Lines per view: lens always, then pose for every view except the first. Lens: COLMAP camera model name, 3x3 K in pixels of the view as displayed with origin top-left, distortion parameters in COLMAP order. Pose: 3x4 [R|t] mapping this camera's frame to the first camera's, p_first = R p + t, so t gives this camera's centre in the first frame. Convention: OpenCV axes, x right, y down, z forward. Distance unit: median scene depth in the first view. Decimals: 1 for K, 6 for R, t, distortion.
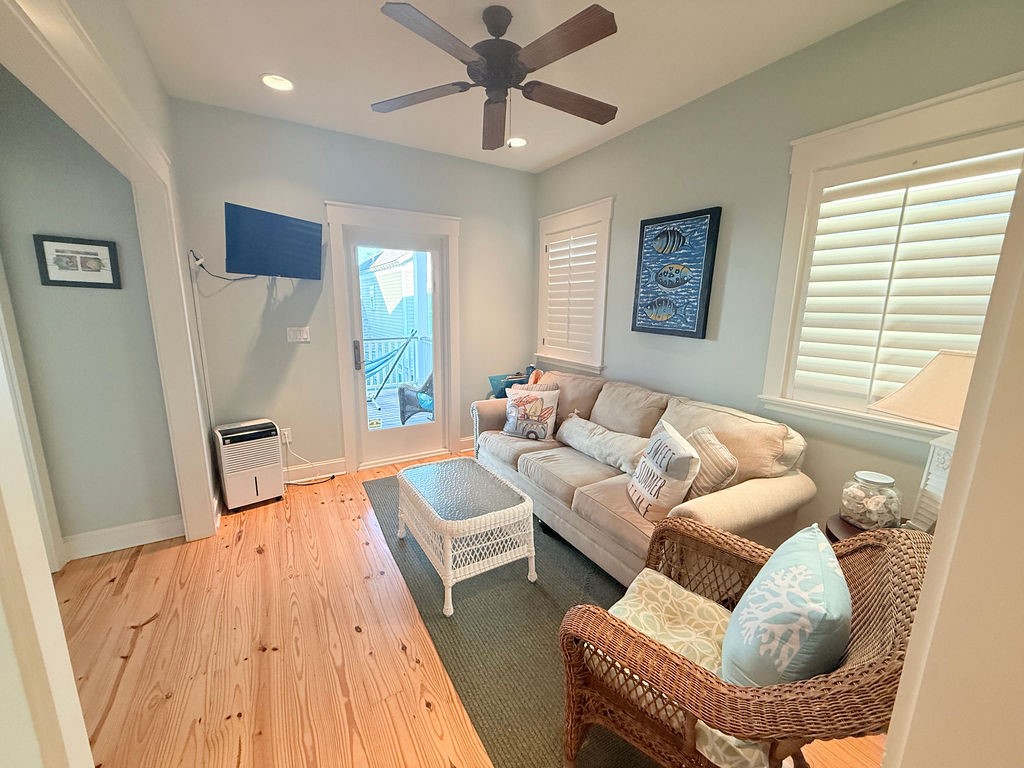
lens RADIAL K [[408.6, 0, 510.1], [0, 408.6, 386.5], [0, 0, 1]] dist [-0.001259, -0.000014]
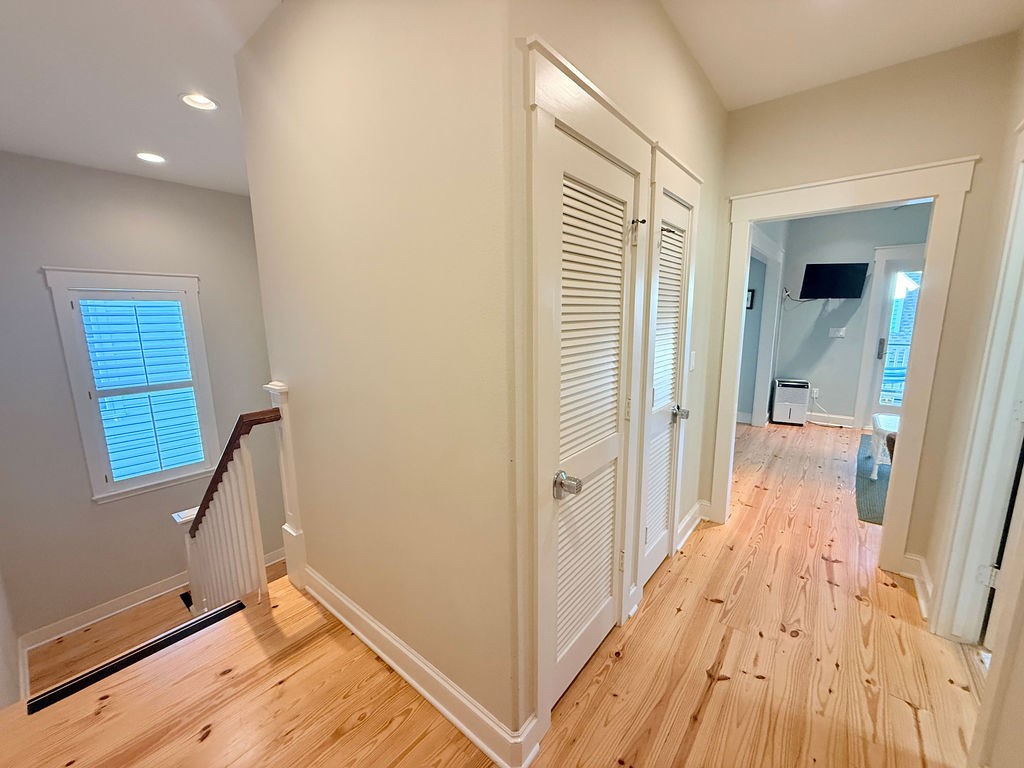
lens RADIAL K [[408.6, 0, 509.3], [0, 408.6, 385.3], [0, 0, 1]] dist [-0.001259, -0.000014]
pose [[0.341131, 0.145907, -0.928623, 0.644160], [-0.165670, 0.981749, 0.093395, 0.160276], [0.925302, 0.121985, 0.359077, -0.854486]]
